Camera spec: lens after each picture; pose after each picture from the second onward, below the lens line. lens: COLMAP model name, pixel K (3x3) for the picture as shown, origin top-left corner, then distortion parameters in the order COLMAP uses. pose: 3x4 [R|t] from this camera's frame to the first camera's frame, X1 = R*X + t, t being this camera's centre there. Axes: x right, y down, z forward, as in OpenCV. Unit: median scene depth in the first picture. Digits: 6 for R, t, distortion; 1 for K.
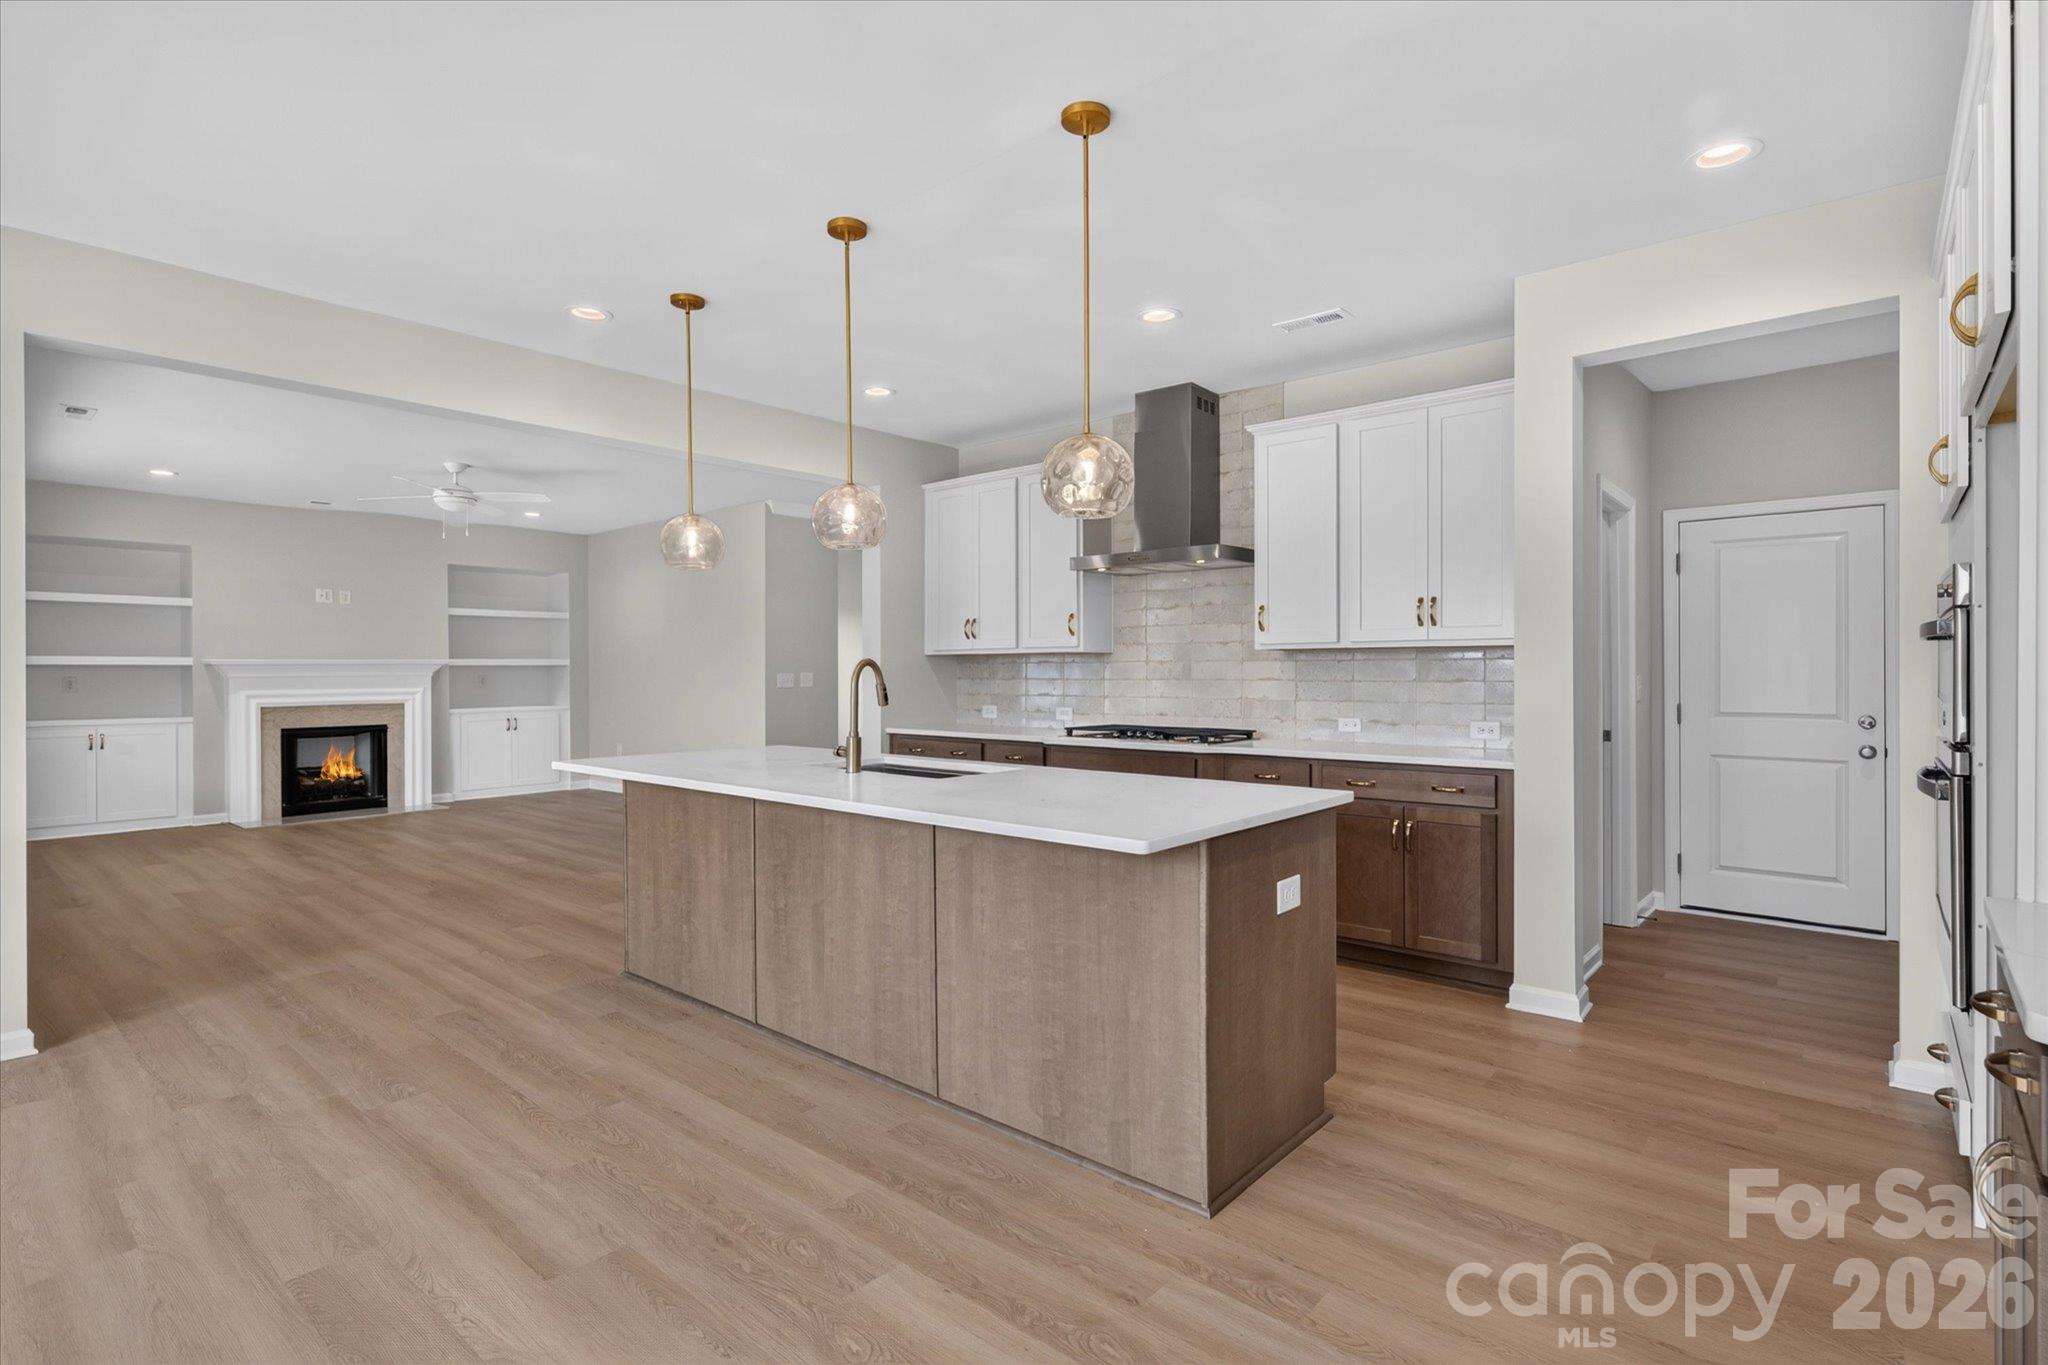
lens RADIAL K [[988.6, 0, 1016.7], [0, 988.6, 677.5], [0, 0, 1]] dist [0.000051, 0.001458]
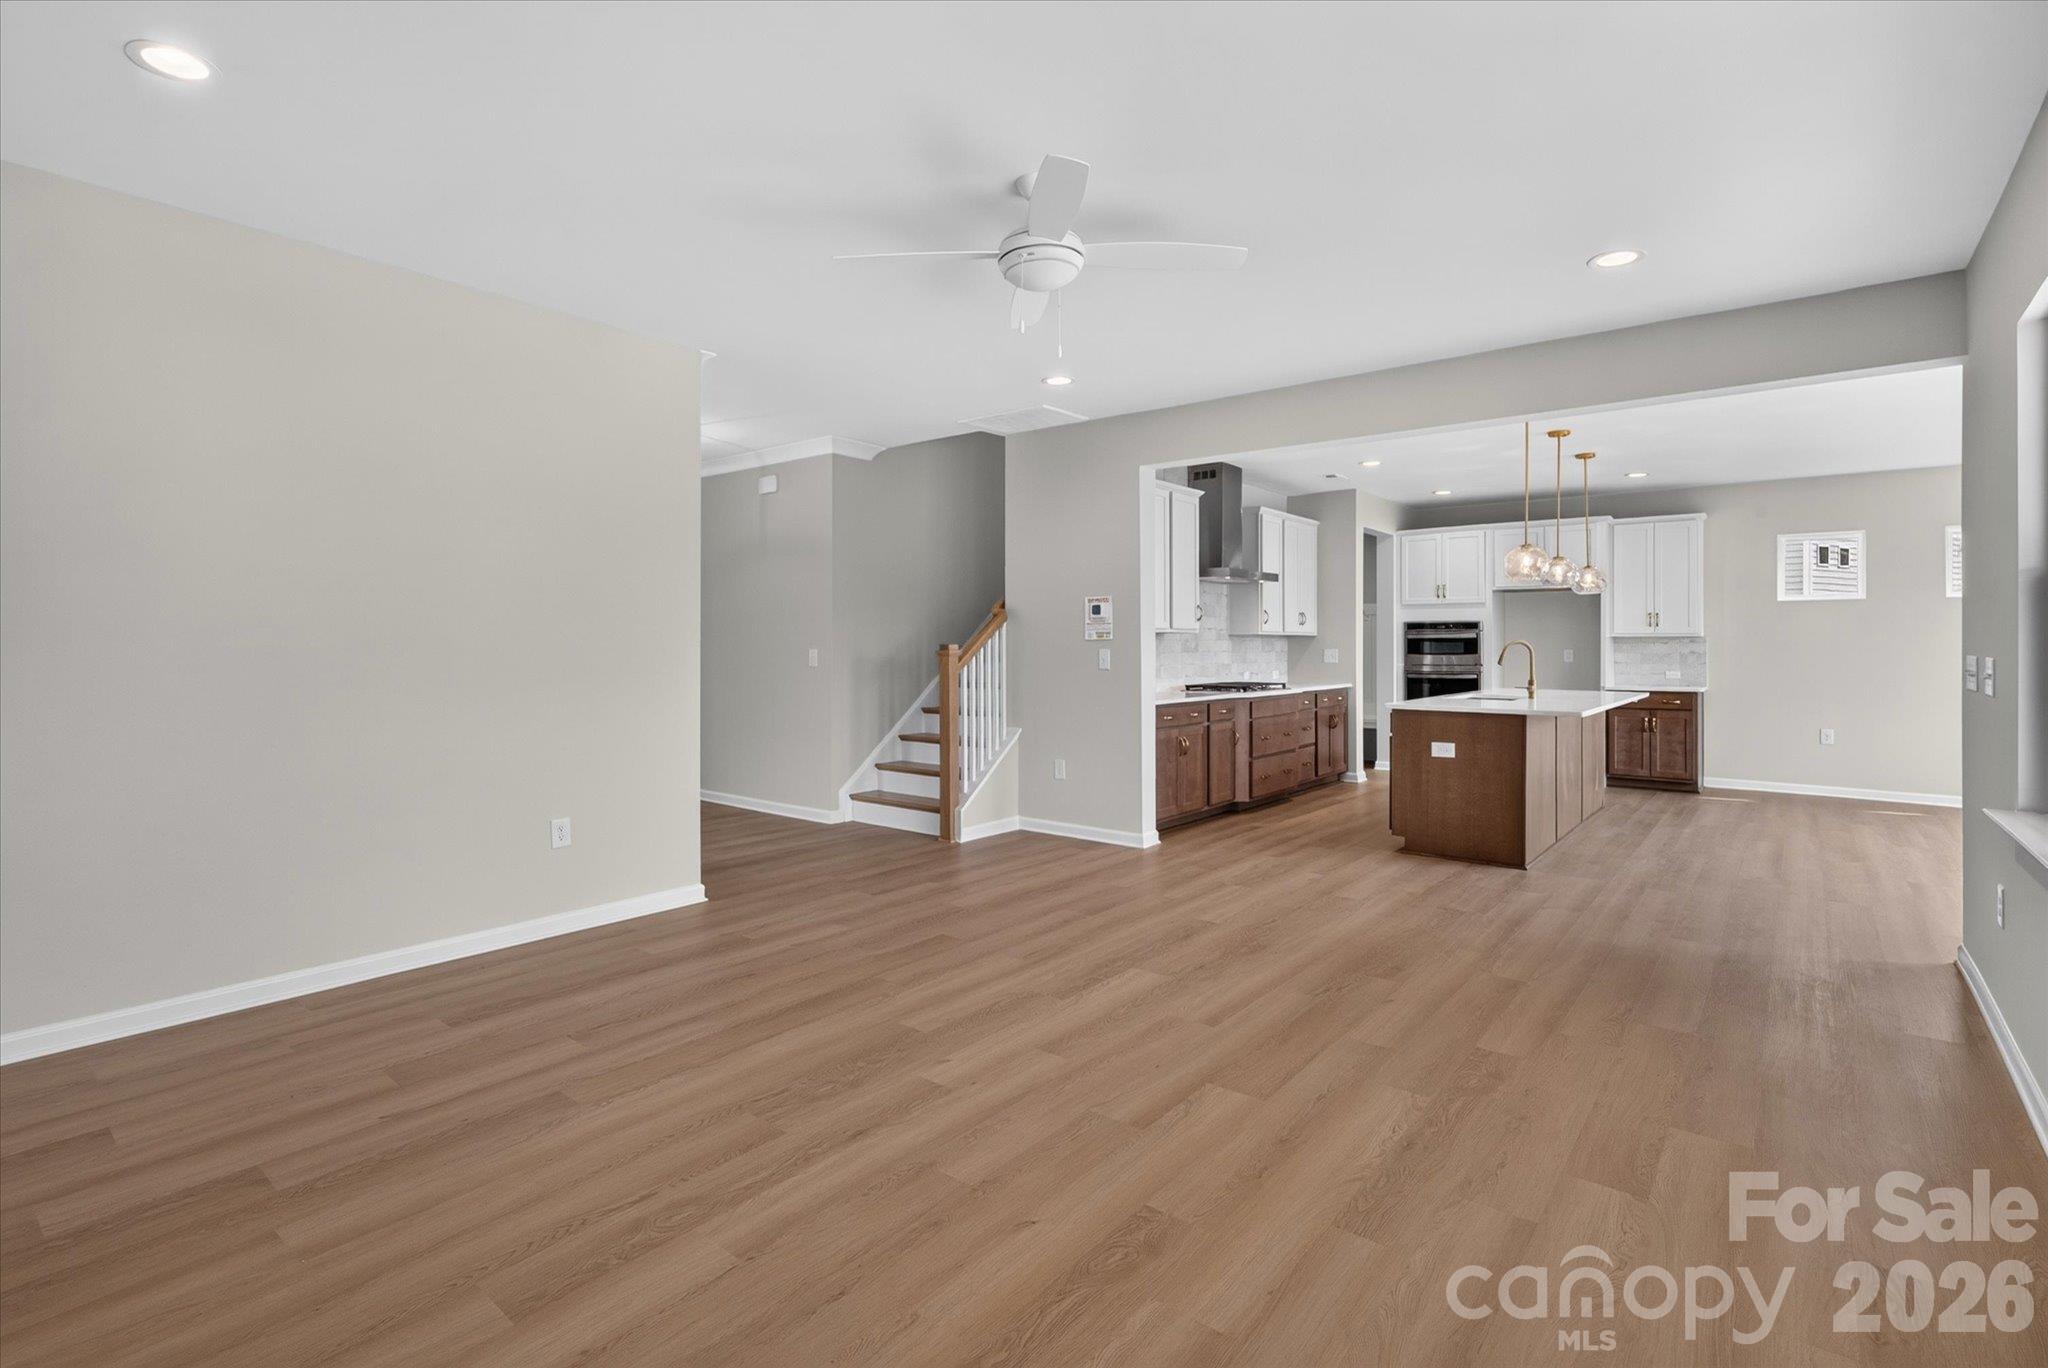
lens RADIAL K [[999.3, 0, 1023.4], [0, 999.3, 641.2], [0, 0, 1]] dist [0.014206, -0.001224]
pose [[-0.053807, 0.005773, 0.998535, -1.310333], [0.006552, 0.999964, -0.005428, -0.008123], [-0.998530, 0.006250, -0.053843, 1.316213]]
